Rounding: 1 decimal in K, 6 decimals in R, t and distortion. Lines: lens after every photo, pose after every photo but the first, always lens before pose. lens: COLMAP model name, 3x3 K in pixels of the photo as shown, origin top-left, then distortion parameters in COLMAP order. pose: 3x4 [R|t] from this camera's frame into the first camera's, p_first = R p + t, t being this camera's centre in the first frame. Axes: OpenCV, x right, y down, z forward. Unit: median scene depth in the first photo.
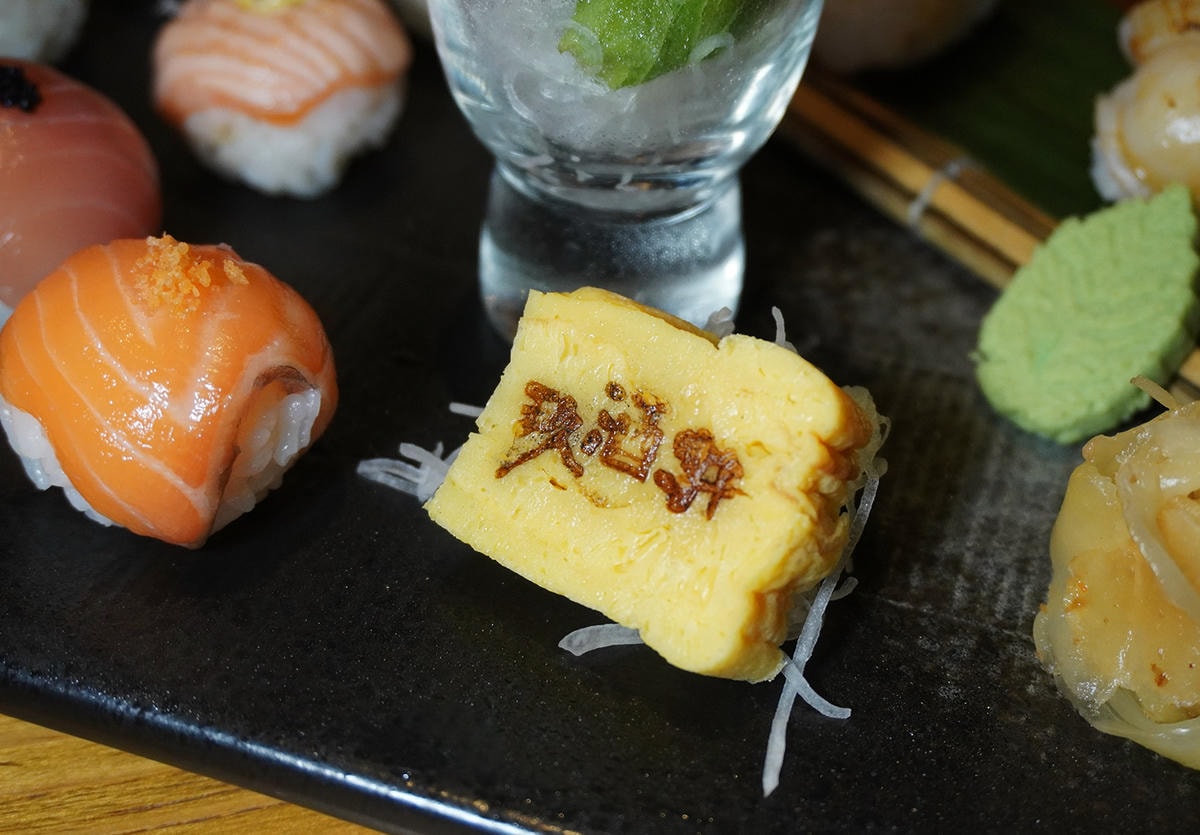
lens RADIAL K [[1855.1, 0, 600.0], [0, 1855.1, 417.5], [0, 0, 1]] dist [0.006571, 0.000481]
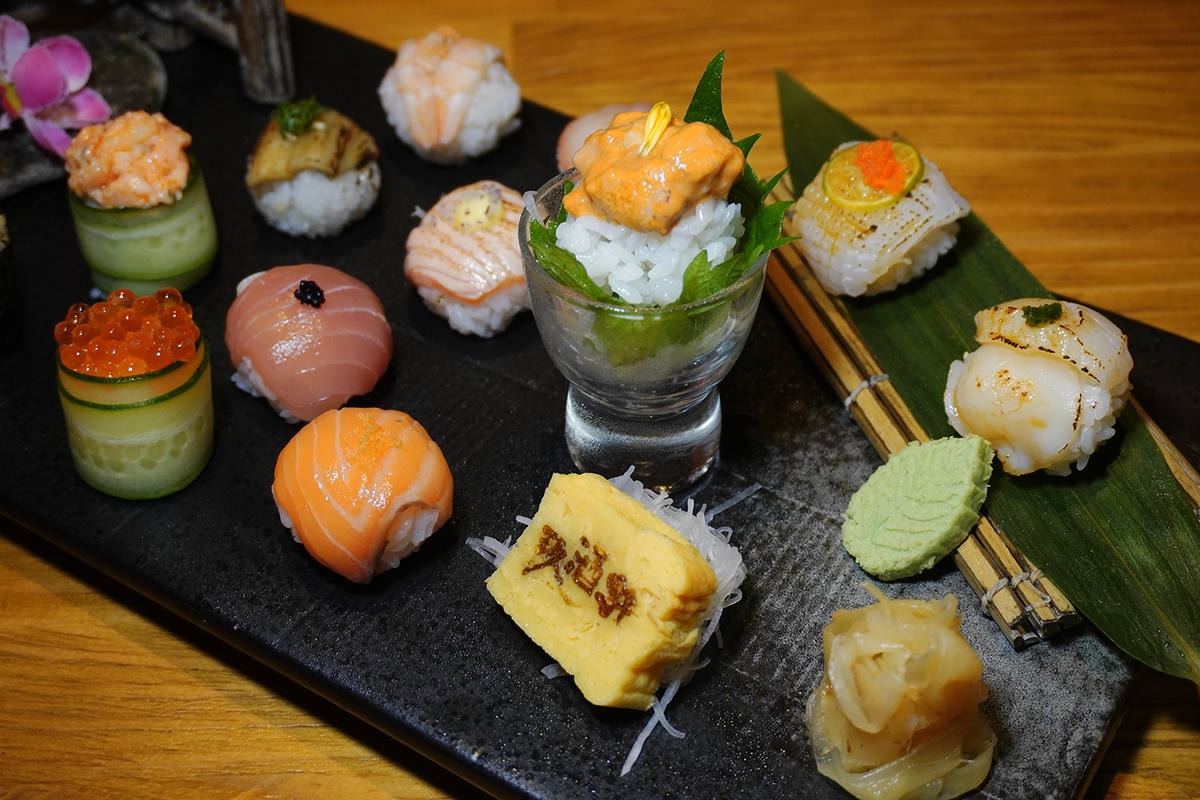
lens RADIAL K [[1692.8, 0, 600.0], [0, 1692.8, 400.0], [0, 0, 1]] dist [-0.005479, 0.028679]
pose [[0.972349, 0.130789, -0.193472, 0.325636], [-0.109575, 0.987116, 0.116603, -0.347024], [0.206229, -0.092179, 0.974152, -0.606592]]
